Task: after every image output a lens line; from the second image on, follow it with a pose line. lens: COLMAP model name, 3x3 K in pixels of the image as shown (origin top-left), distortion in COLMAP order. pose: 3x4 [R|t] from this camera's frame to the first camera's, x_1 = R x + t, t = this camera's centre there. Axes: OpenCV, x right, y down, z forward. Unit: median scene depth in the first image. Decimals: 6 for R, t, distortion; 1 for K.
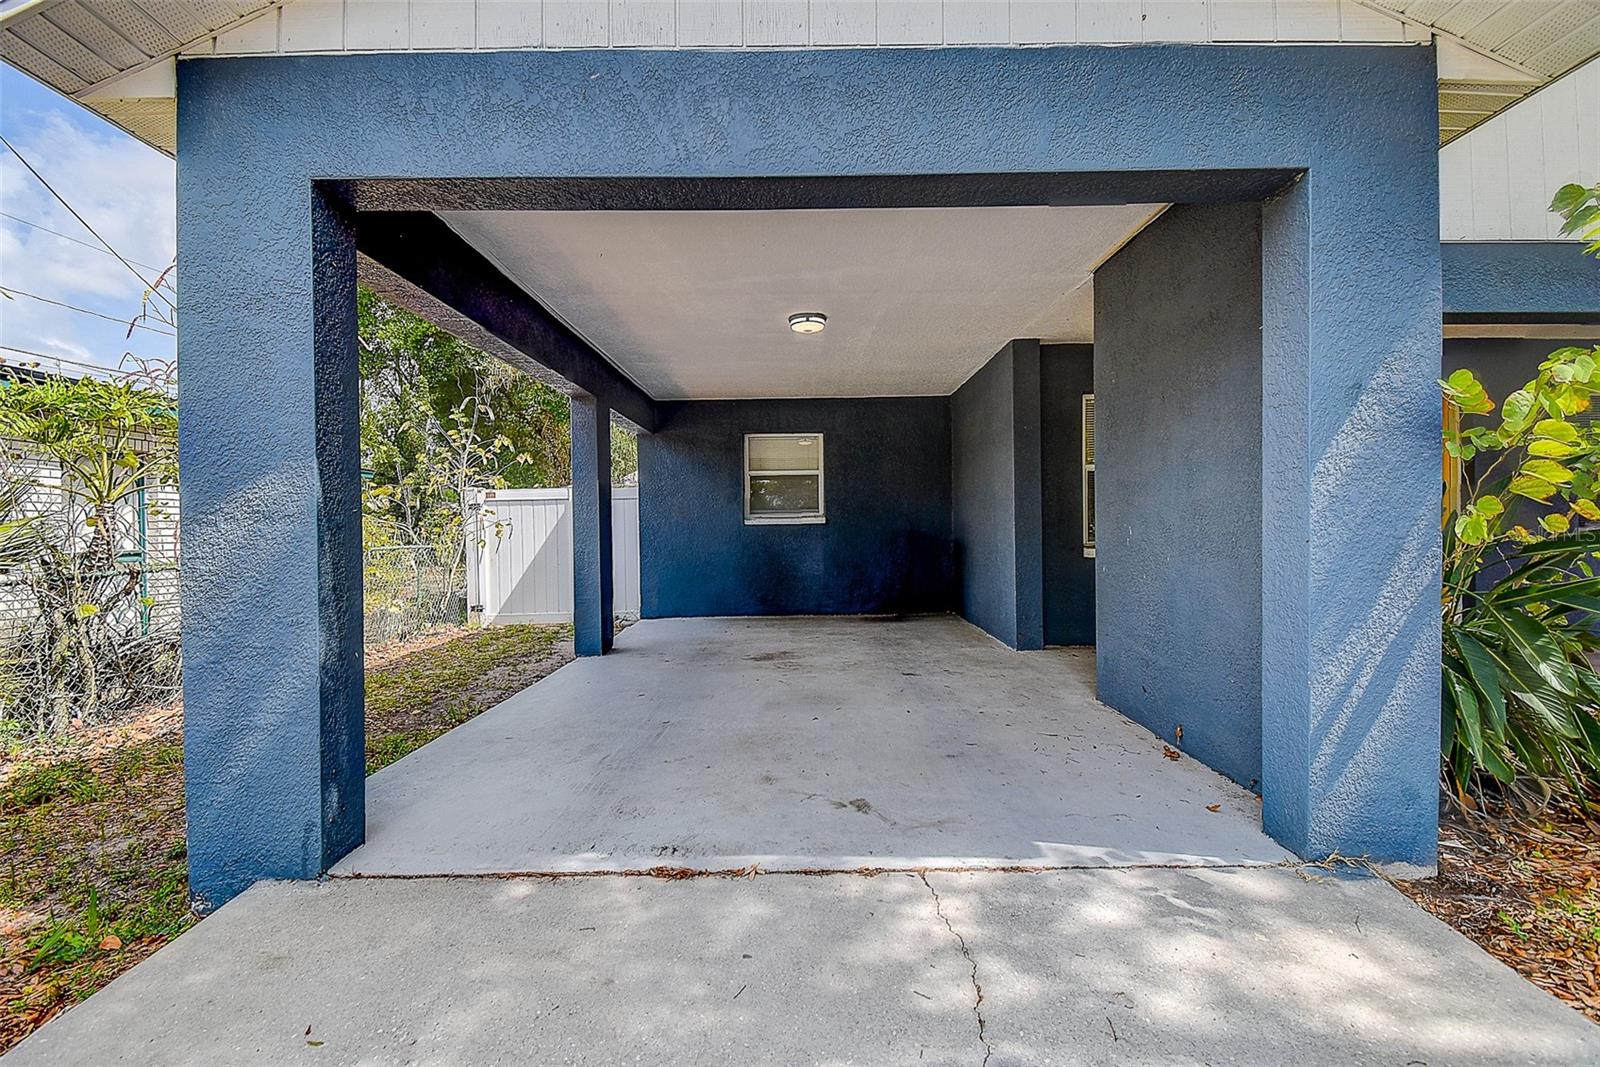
lens RADIAL K [[708.2, 0, 792.7], [0, 708.2, 527.2], [0, 0, 1]] dist [0.026230, -0.023541]
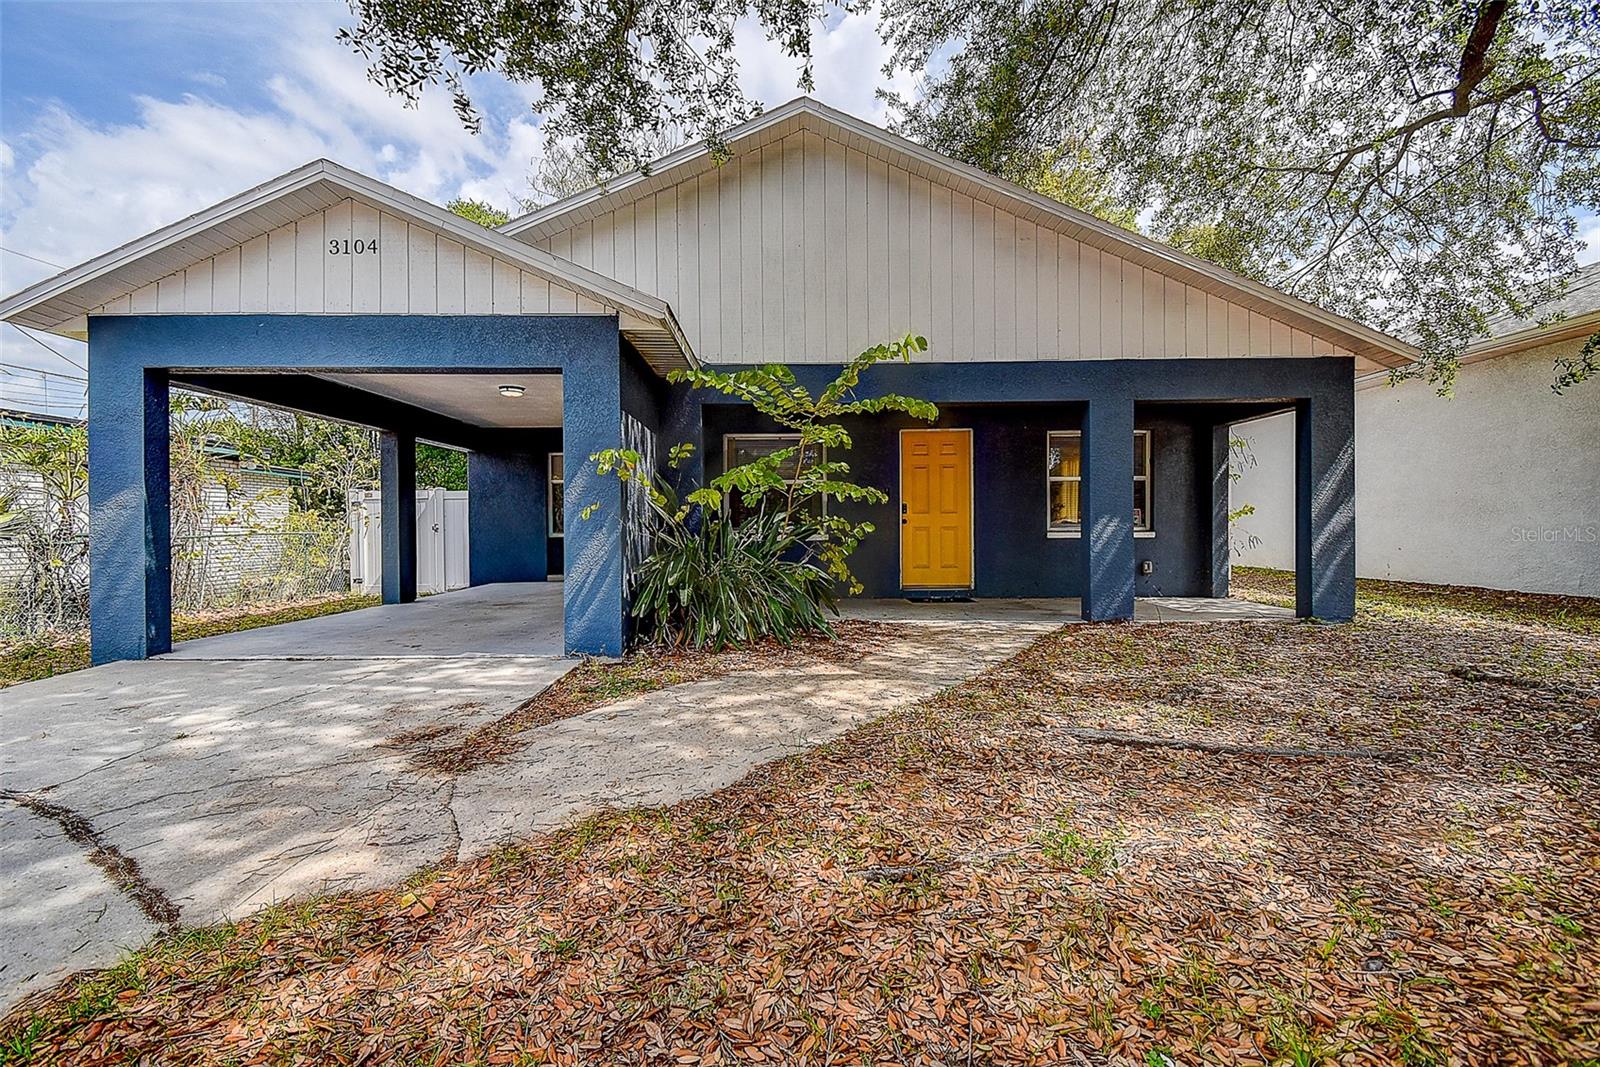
lens RADIAL K [[708.2, 0, 792.7], [0, 708.2, 527.2], [0, 0, 1]] dist [0.026230, -0.023541]
pose [[0.999928, 0.008333, 0.008636, 1.426944], [-0.008332, 0.999965, -0.000079, 0.030262], [-0.008636, 0.000007, 0.999963, -1.349860]]
